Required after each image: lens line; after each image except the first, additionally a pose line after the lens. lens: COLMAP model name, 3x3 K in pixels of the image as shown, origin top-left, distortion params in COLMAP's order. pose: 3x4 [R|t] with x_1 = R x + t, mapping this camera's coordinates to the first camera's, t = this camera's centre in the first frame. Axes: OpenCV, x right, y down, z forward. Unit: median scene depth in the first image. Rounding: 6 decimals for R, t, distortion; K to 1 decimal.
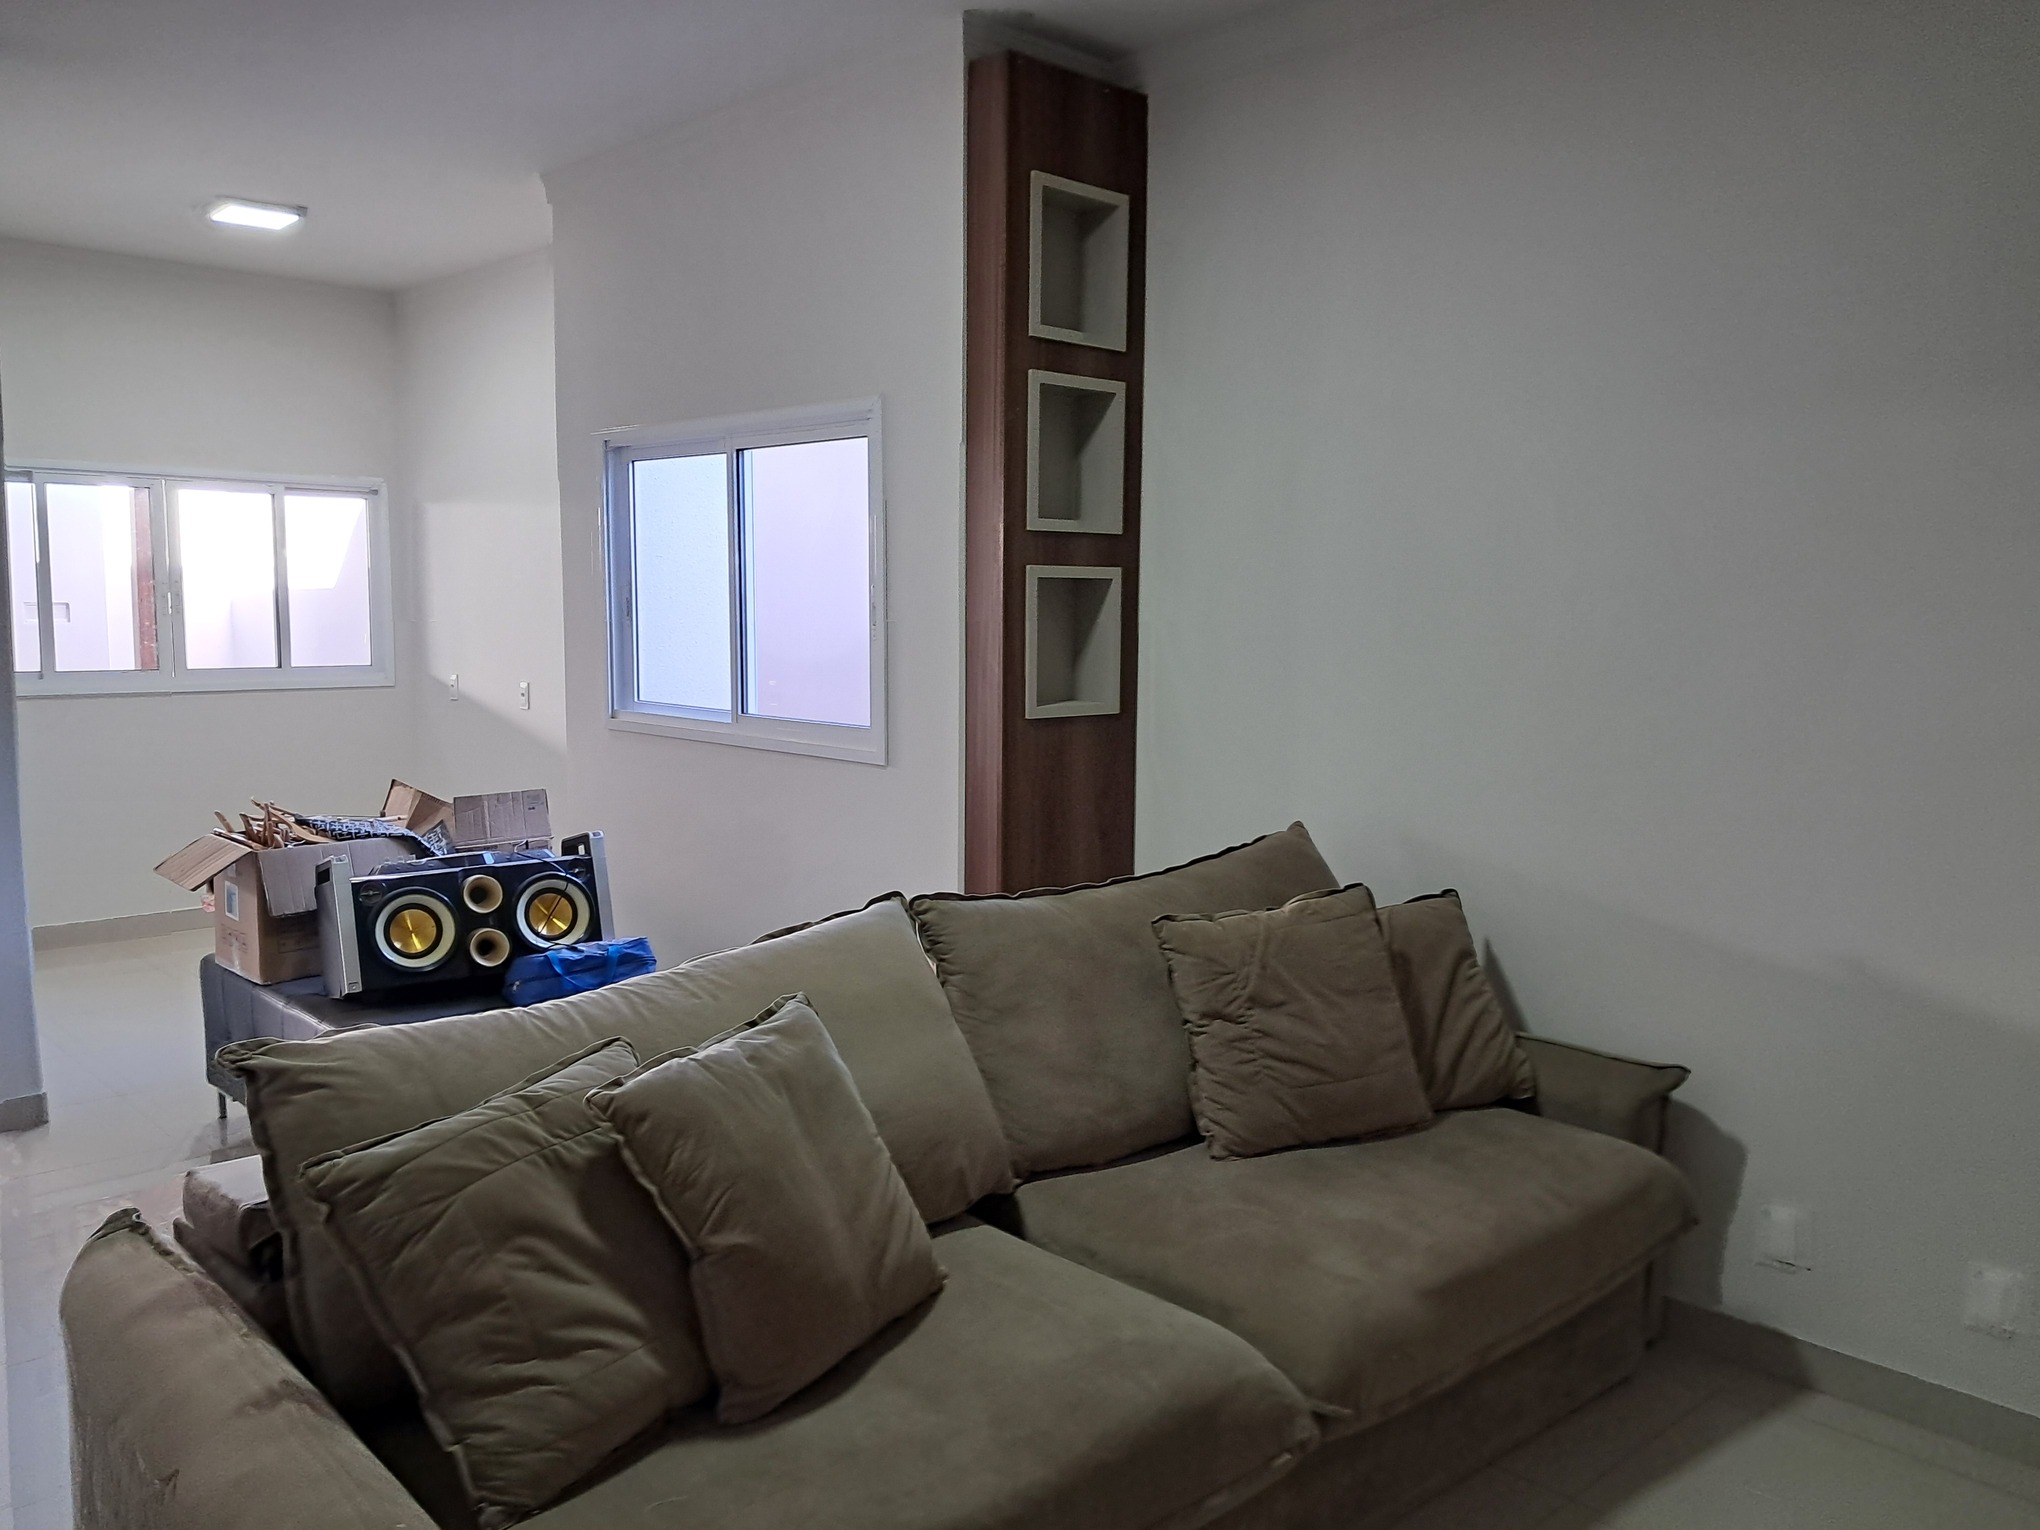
lens RADIAL K [[1602.8, 0, 1023.2], [0, 1602.8, 760.5], [0, 0, 1]] dist [0.035383, -0.037728]
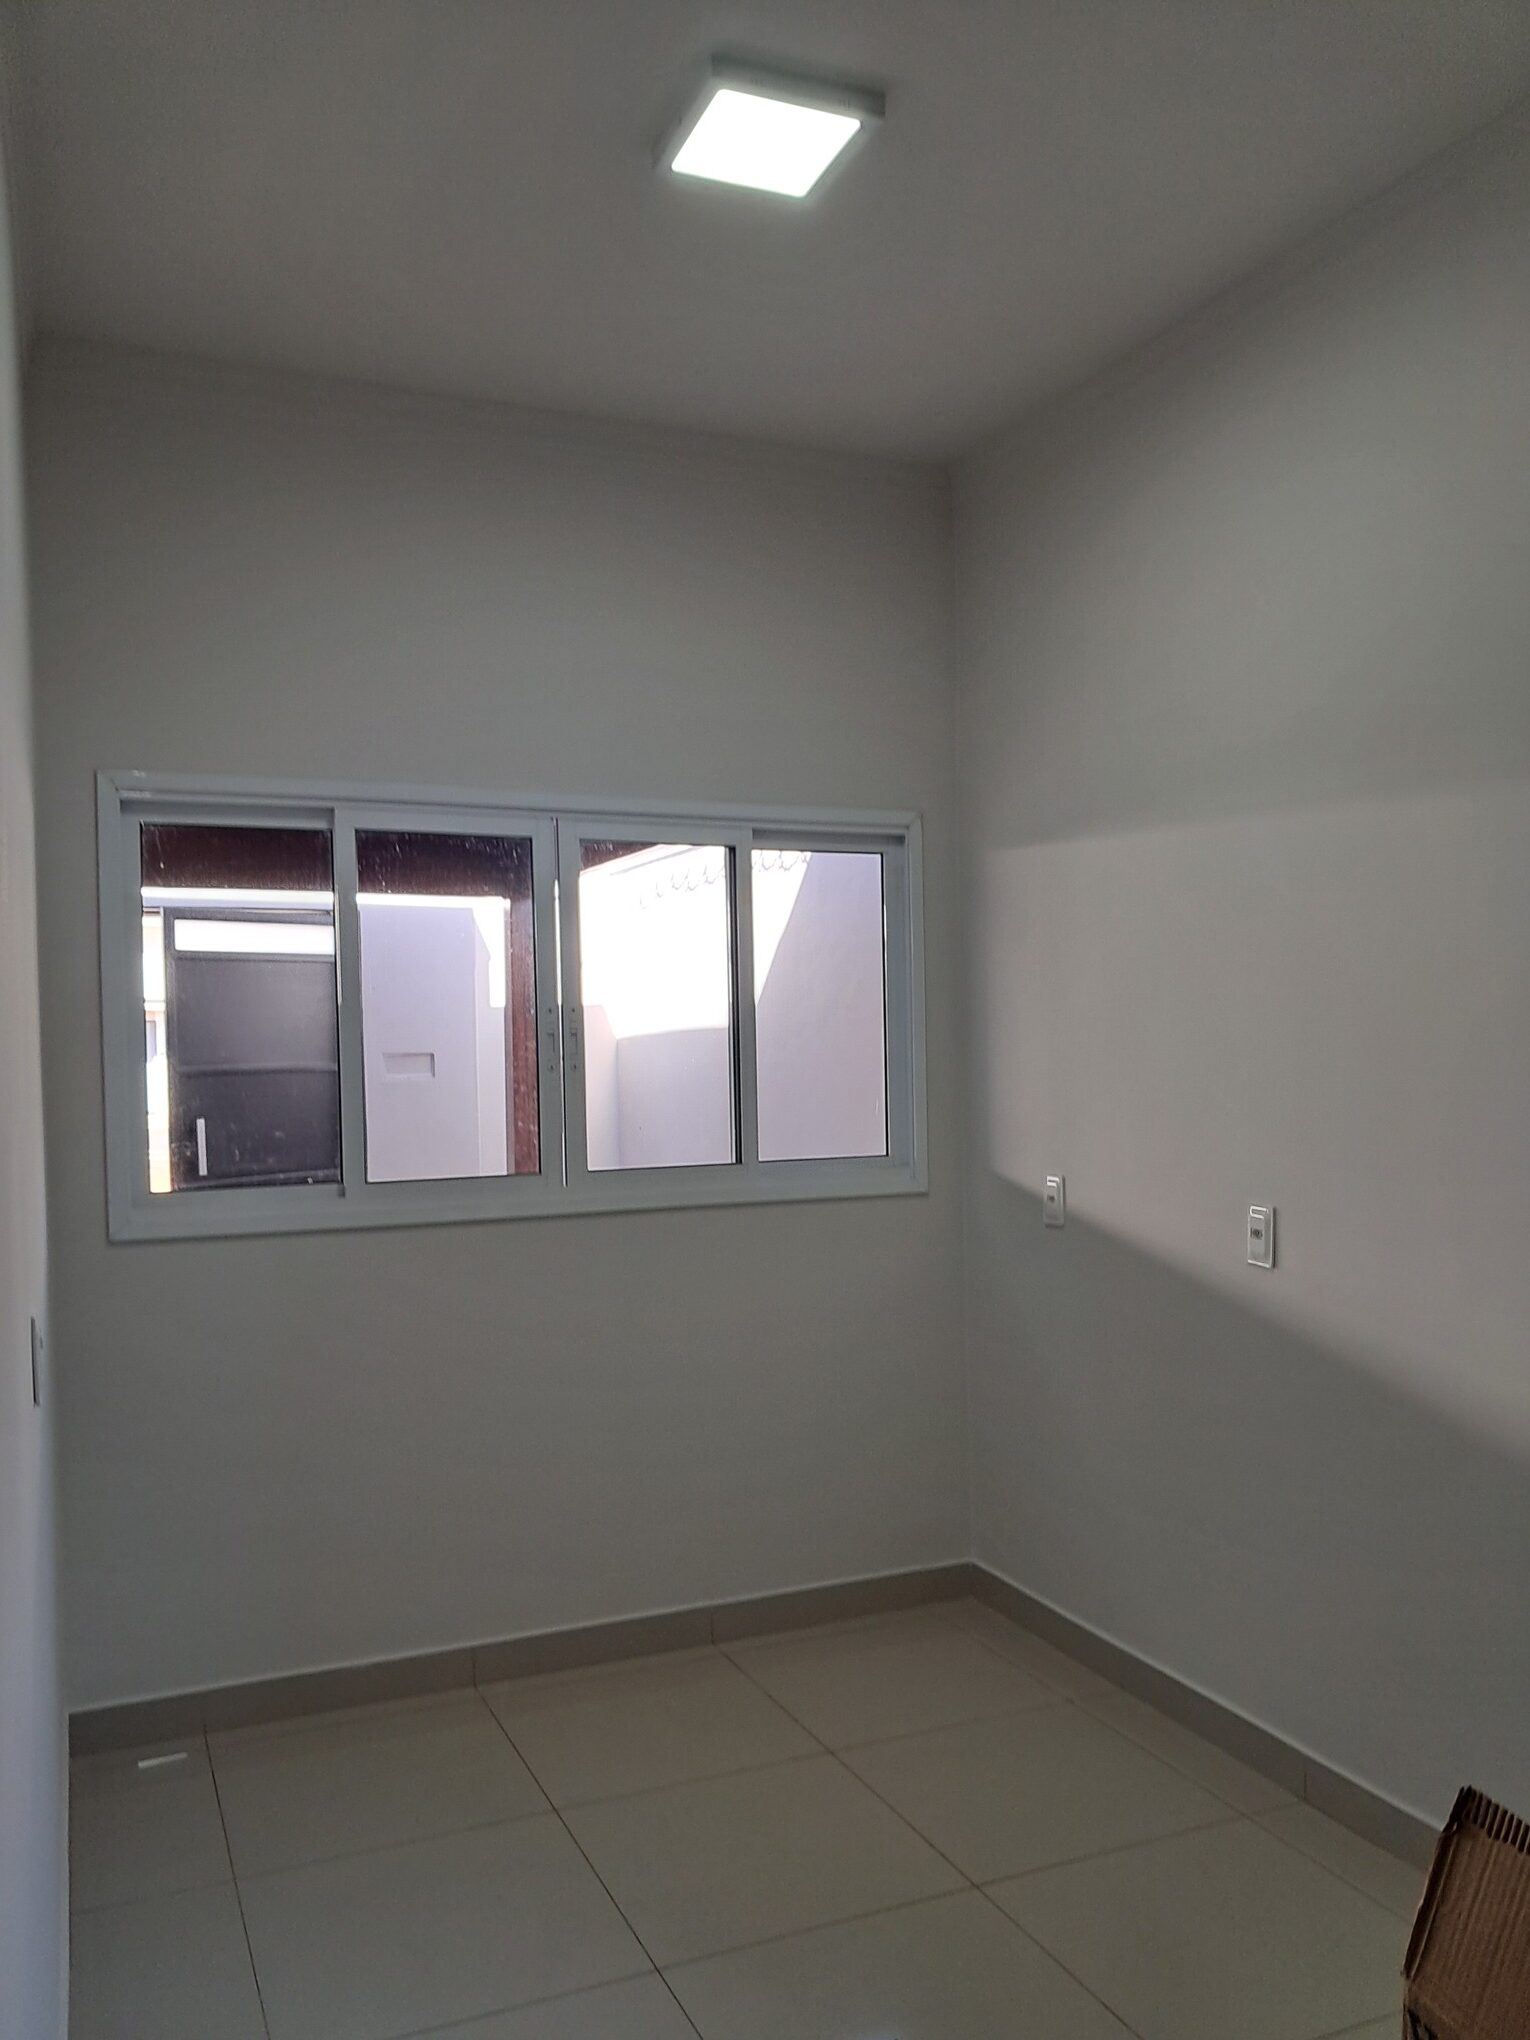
lens RADIAL K [[1602.8, 0, 760.4], [0, 1602.8, 1023.5], [0, 0, 1]] dist [0.035383, -0.037728]
pose [[0.938514, -0.032995, -0.343660, -0.607232], [-0.002769, 0.994671, -0.103062, -0.112526], [0.345229, 0.097677, 0.933422, 1.119759]]
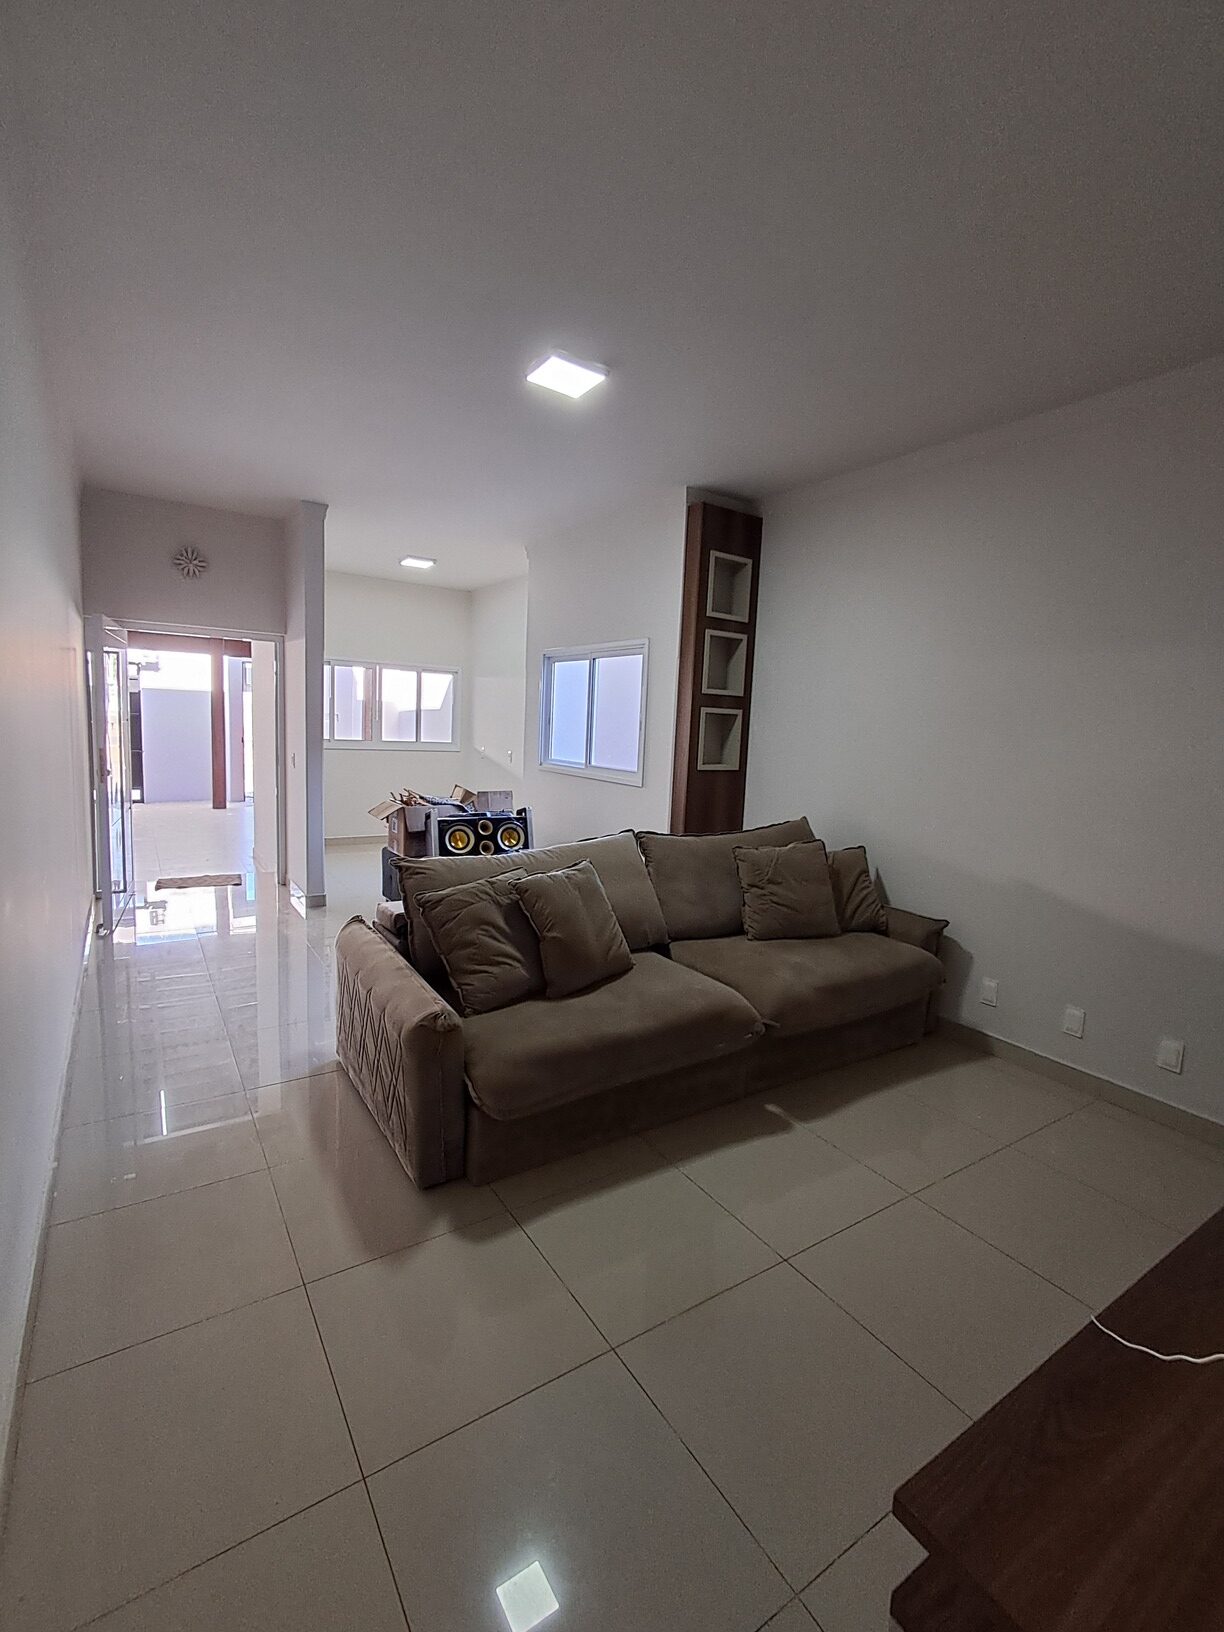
lens RADIAL K [[739.1, 0, 619.4], [0, 739.1, 803.9], [0, 0, 1]] dist [0.006391, 0.000751]
pose [[0.985531, 0.054980, -0.160329, 0.084867], [-0.054628, 0.998485, 0.006607, 0.031461], [0.160449, 0.002247, 0.987042, -0.182001]]
